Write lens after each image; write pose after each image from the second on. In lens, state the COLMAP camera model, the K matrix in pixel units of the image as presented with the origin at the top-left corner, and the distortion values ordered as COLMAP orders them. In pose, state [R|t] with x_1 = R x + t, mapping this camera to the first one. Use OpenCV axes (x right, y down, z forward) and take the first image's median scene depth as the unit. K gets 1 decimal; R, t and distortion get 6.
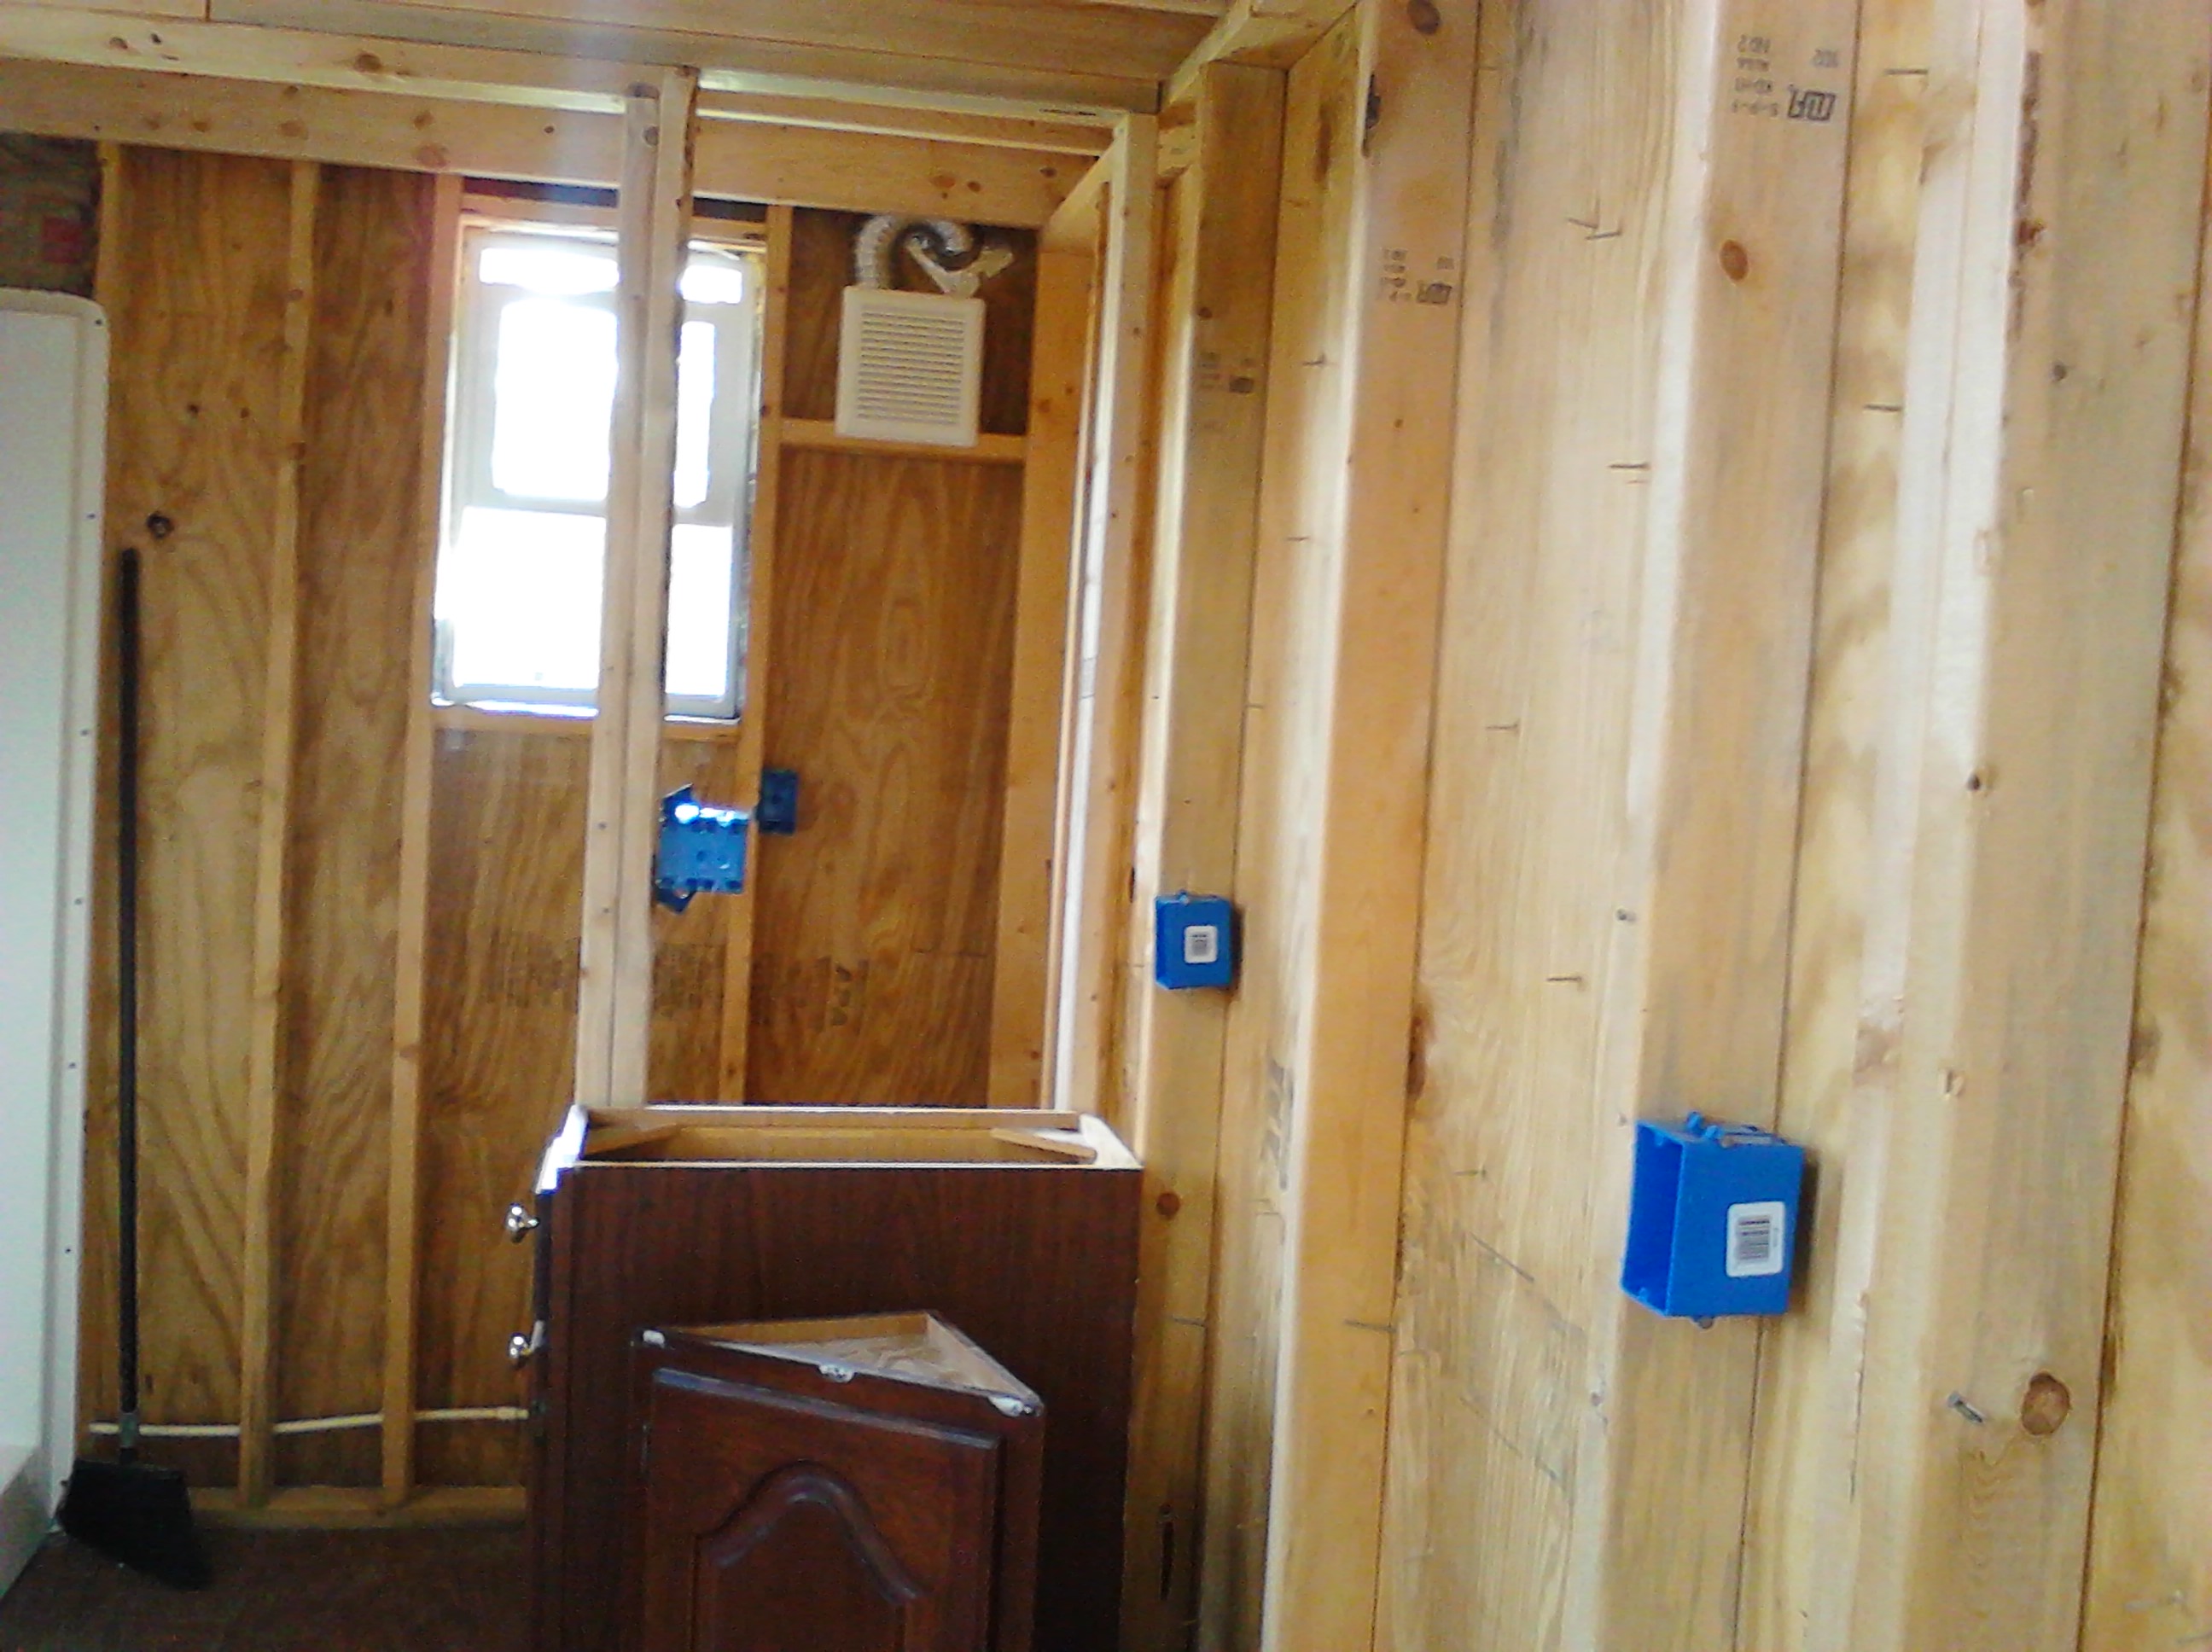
lens RADIAL K [[2210.7, 0, 1109.4], [0, 2210.7, 826.3], [0, 0, 1]] dist [-0.042049, 0.000000]
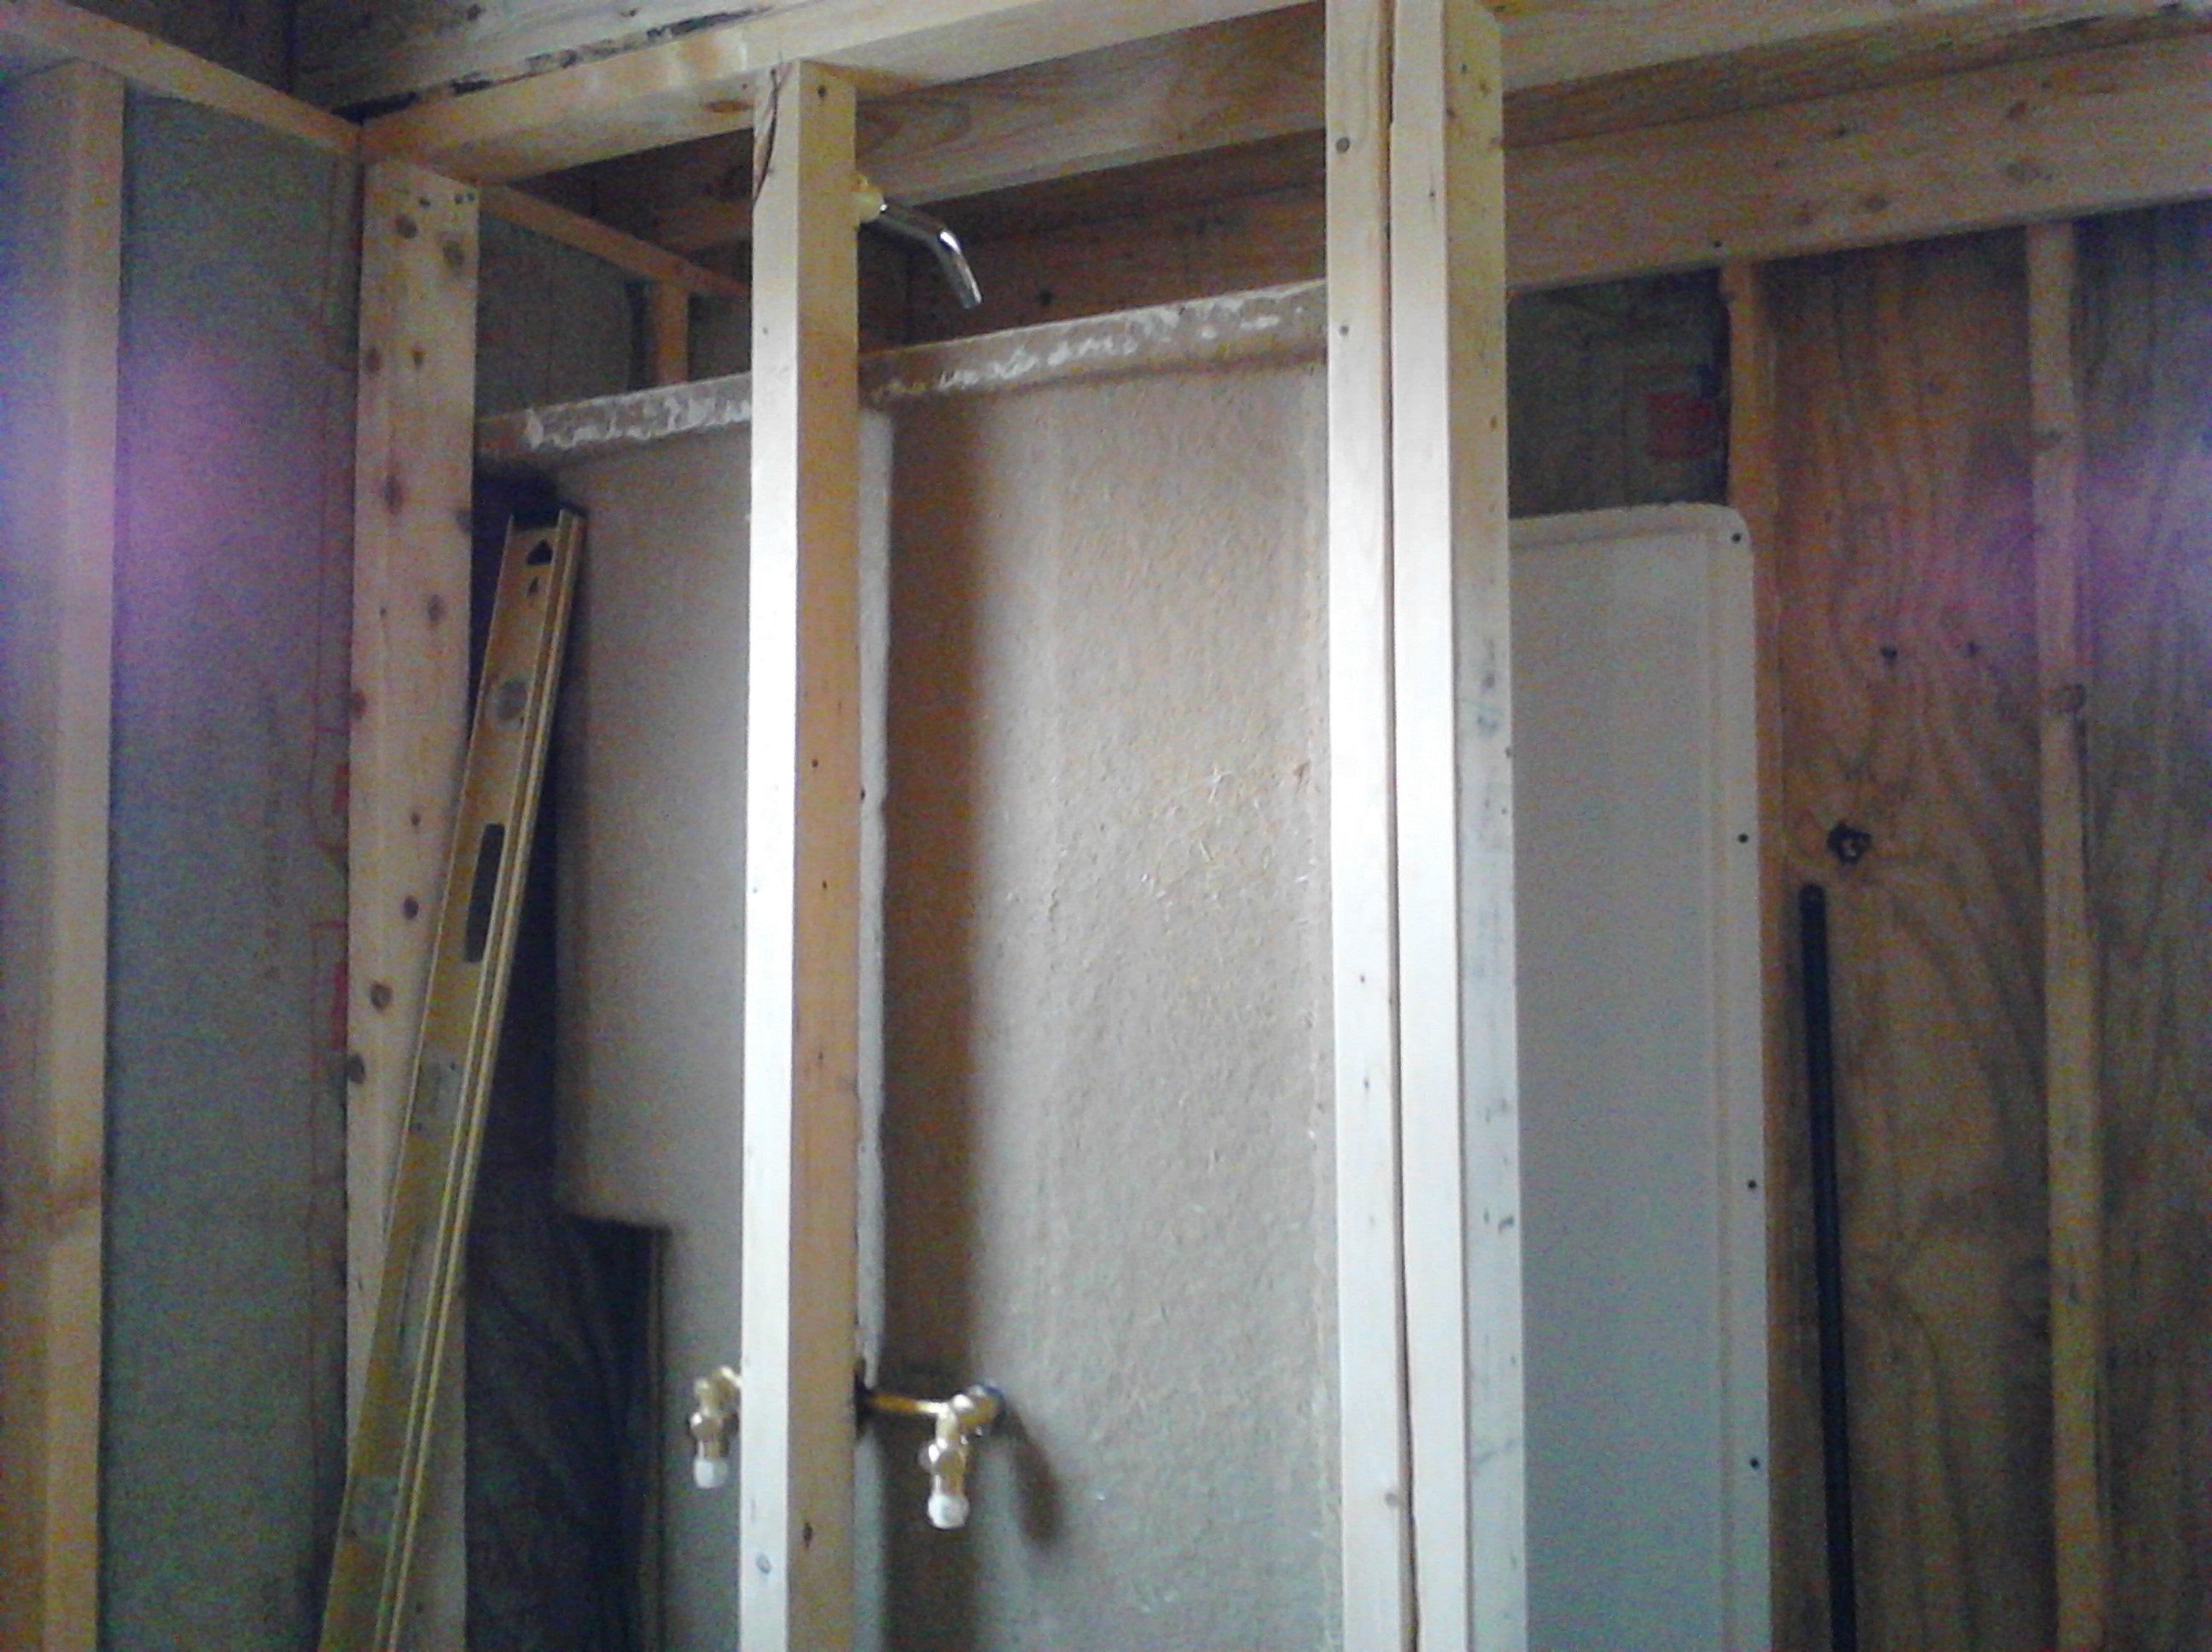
lens RADIAL K [[2210.7, 0, 1116.9], [0, 2210.7, 790.4], [0, 0, 1]] dist [-0.042049, 0.000000]
pose [[0.763593, -0.104058, -0.637258, -0.193780], [0.006022, 0.988034, -0.154120, -0.057572], [0.645670, 0.113847, 0.755082, 0.395109]]
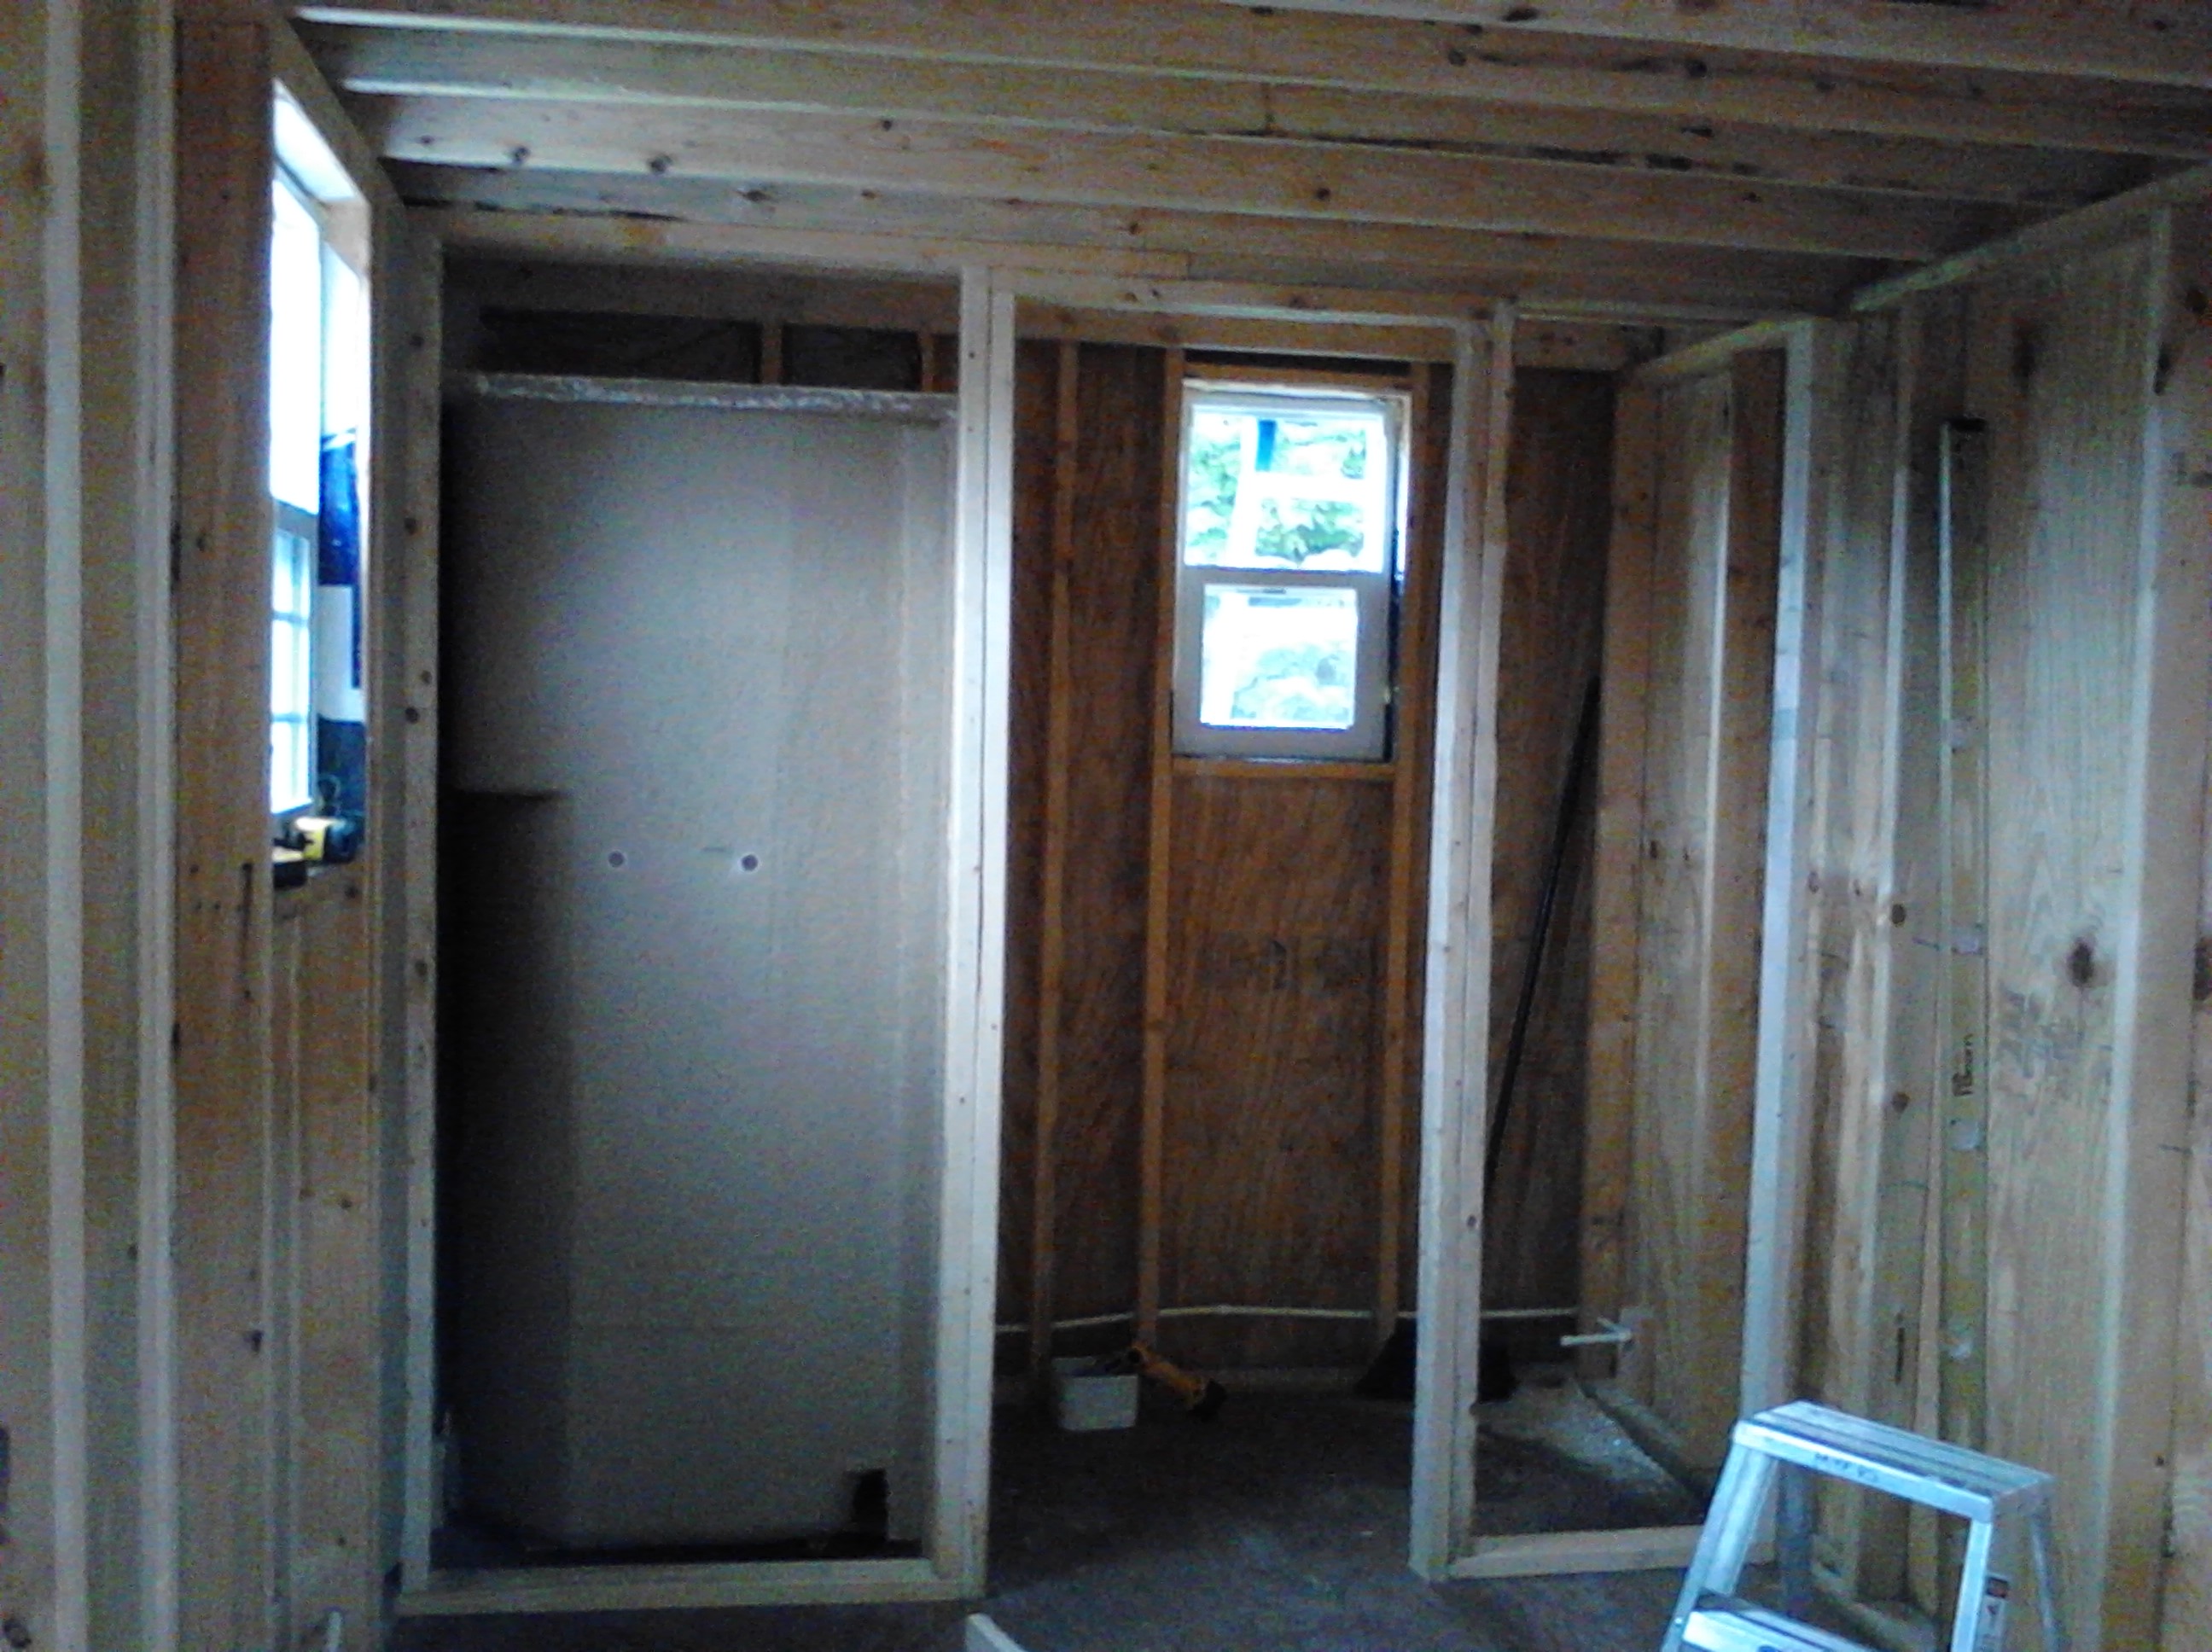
lens RADIAL K [[2210.7, 0, 1100.6], [0, 2210.7, 820.0], [0, 0, 1]] dist [-0.042049, 0.000000]
pose [[0.999322, -0.033495, -0.015270, -0.333465], [0.033327, 0.999383, -0.011118, -0.005344], [0.015633, 0.010602, 0.999822, -0.299487]]
